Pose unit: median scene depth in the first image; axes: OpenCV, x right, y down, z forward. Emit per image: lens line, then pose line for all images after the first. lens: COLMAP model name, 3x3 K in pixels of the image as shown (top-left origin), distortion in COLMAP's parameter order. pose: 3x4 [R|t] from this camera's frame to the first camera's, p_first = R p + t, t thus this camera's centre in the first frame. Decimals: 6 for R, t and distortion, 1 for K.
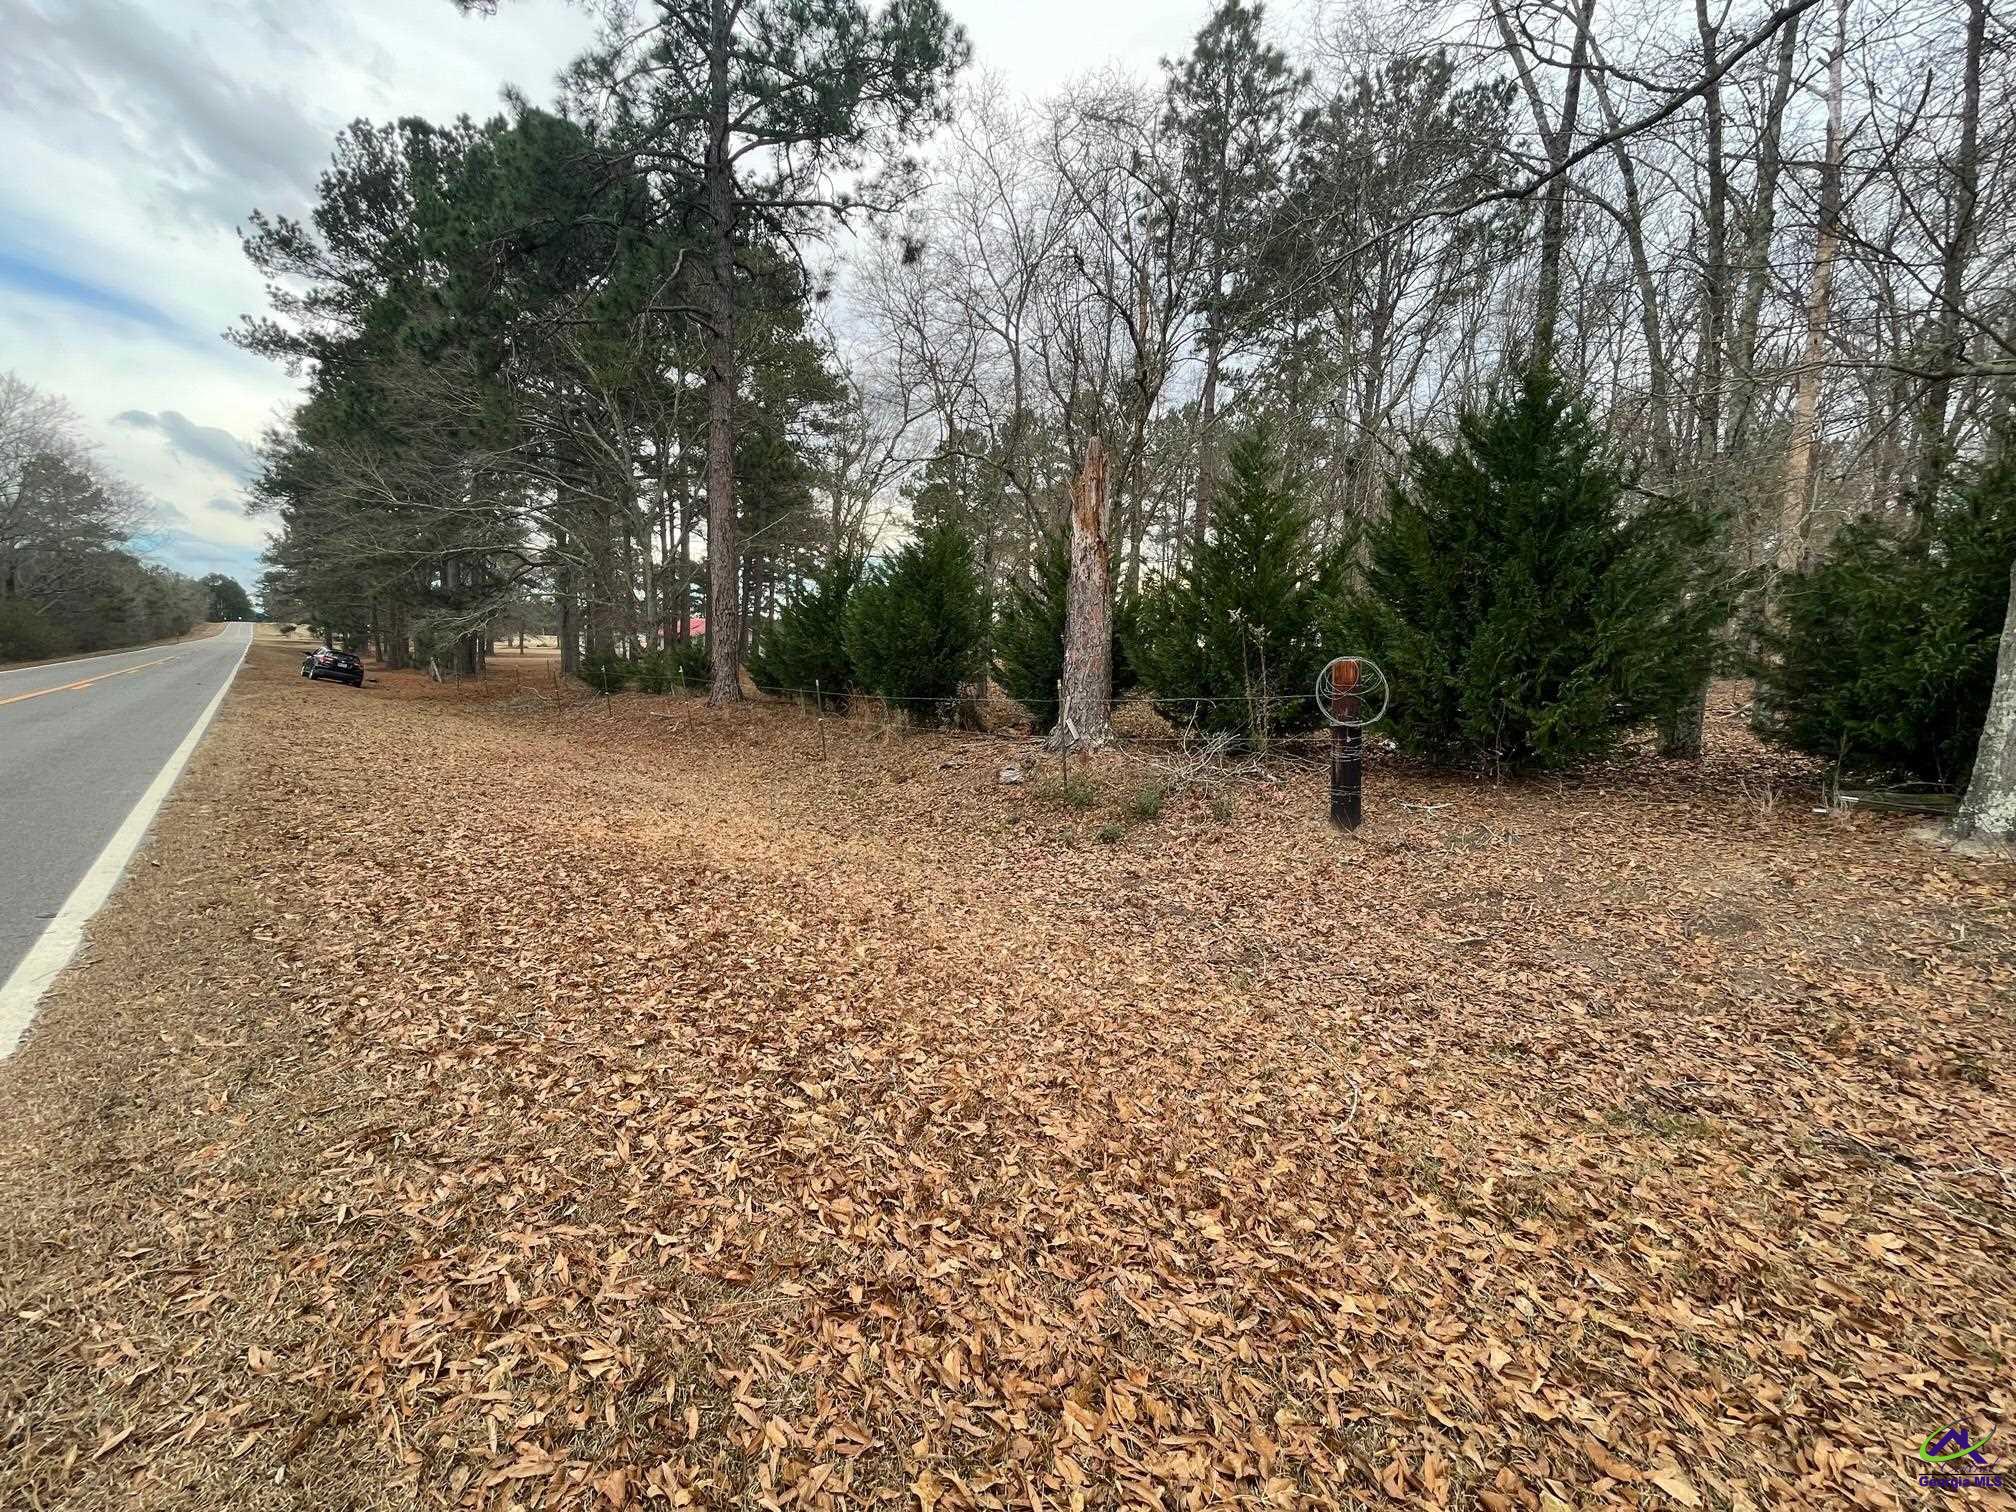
lens RADIAL K [[810.1, 0, 1008.7], [0, 810.1, 760.5], [0, 0, 1]] dist [-0.005459, 0.000151]
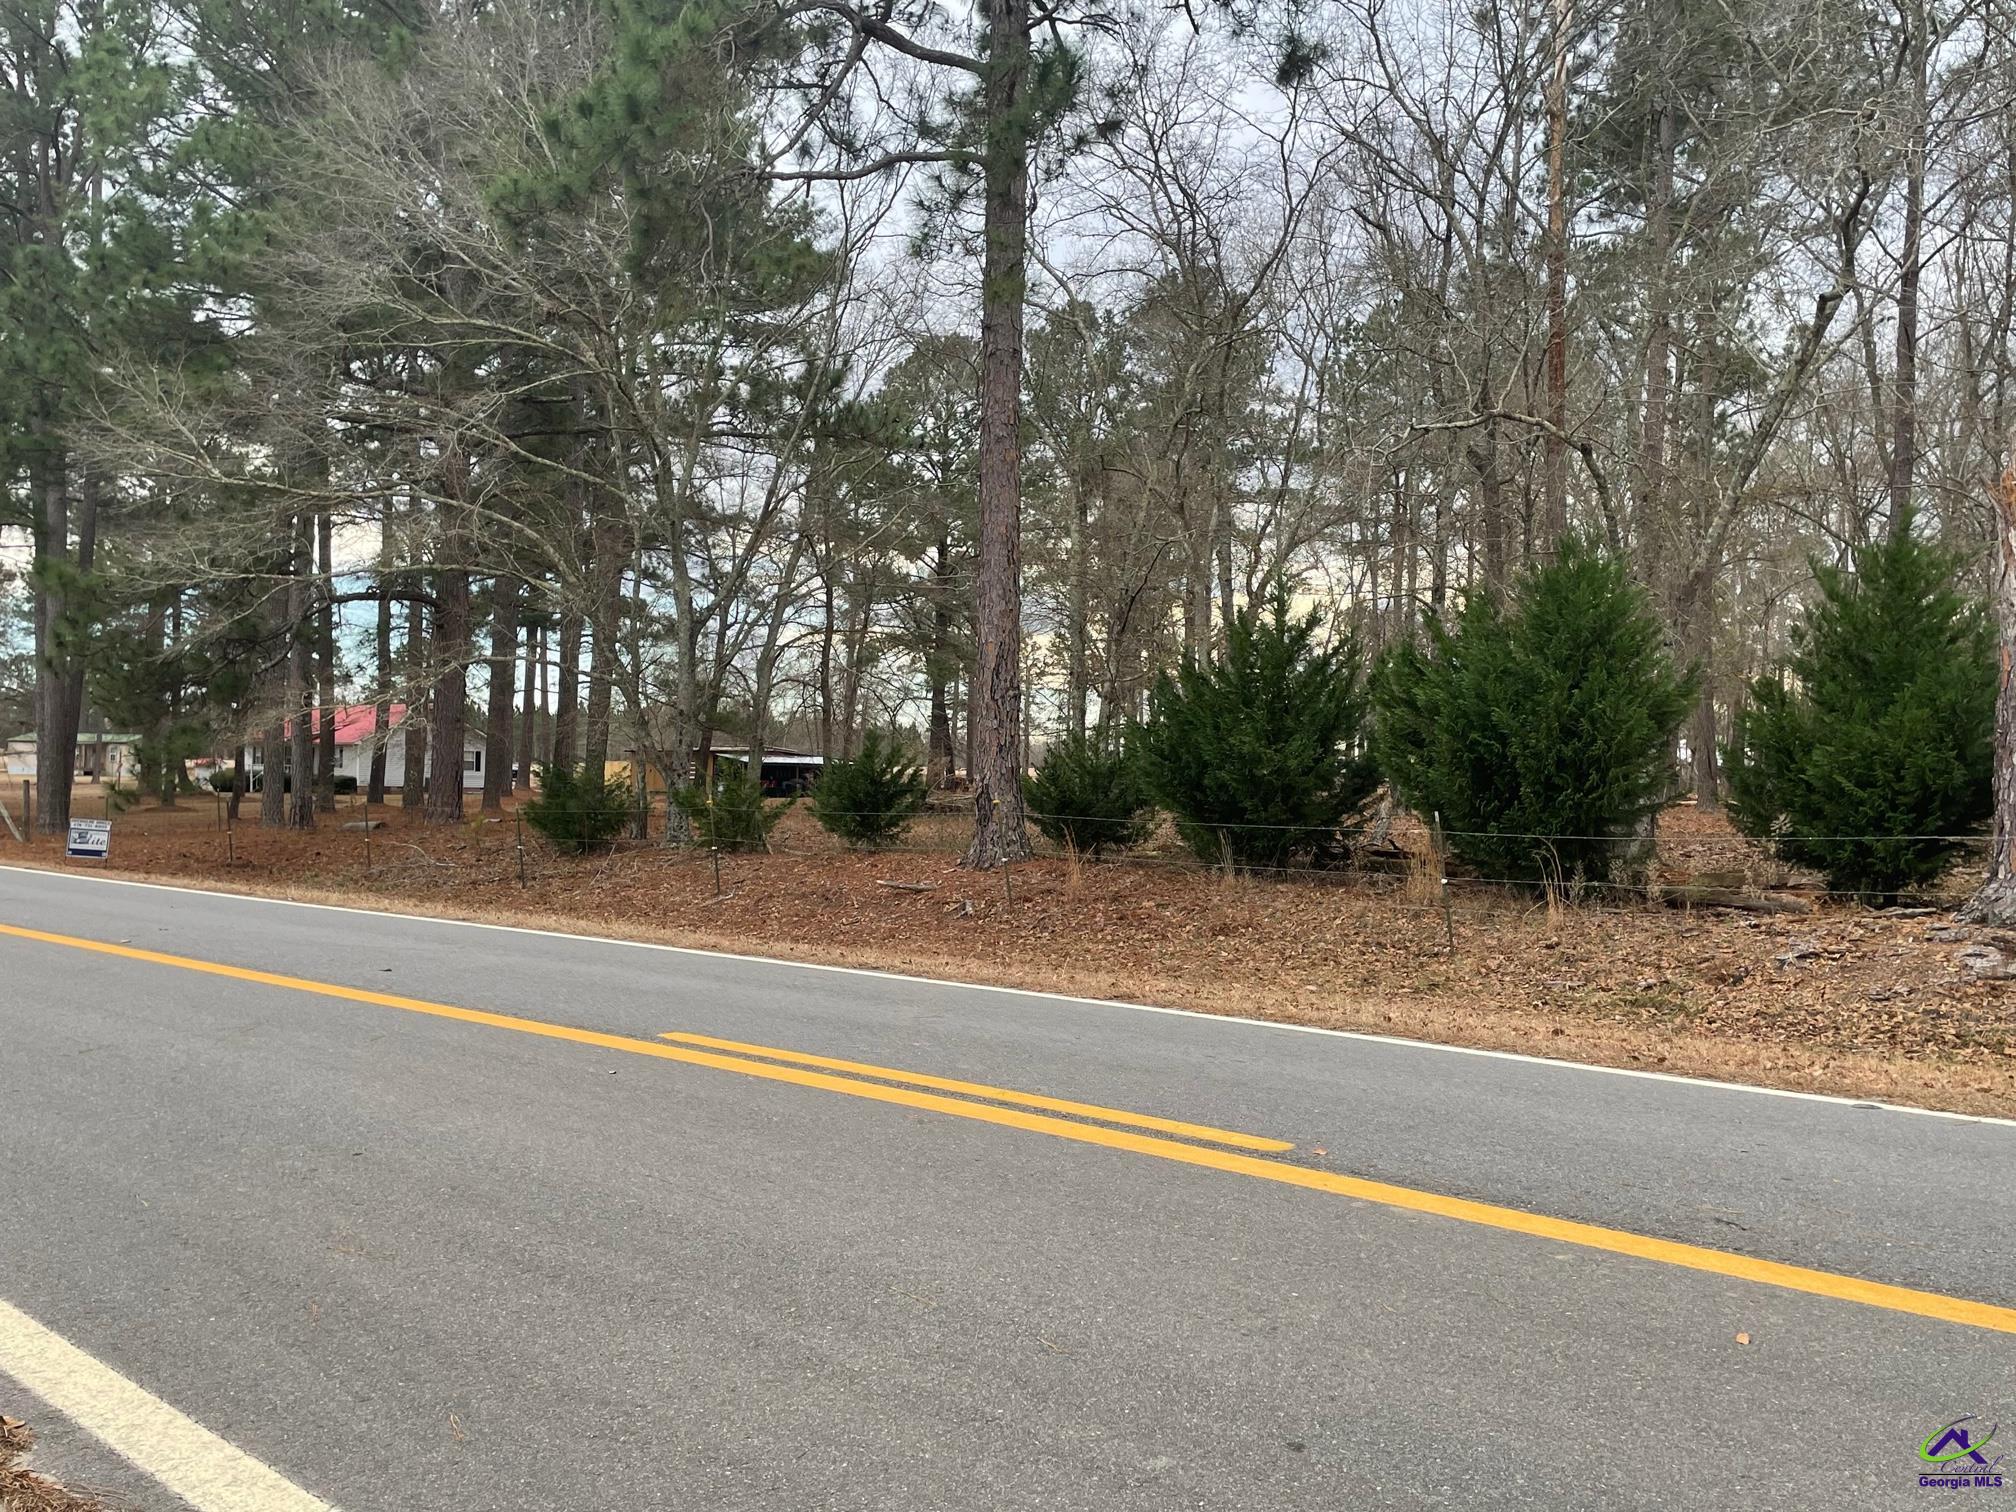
lens RADIAL K [[1687.1, 0, 1037.8], [0, 1687.1, 753.5], [0, 0, 1]] dist [0.095530, -0.108200]
pose [[0.995770, -0.012231, 0.091063, -0.934337], [0.024519, 0.990533, -0.135067, 0.019665], [-0.088549, 0.136729, 0.986643, -0.224965]]
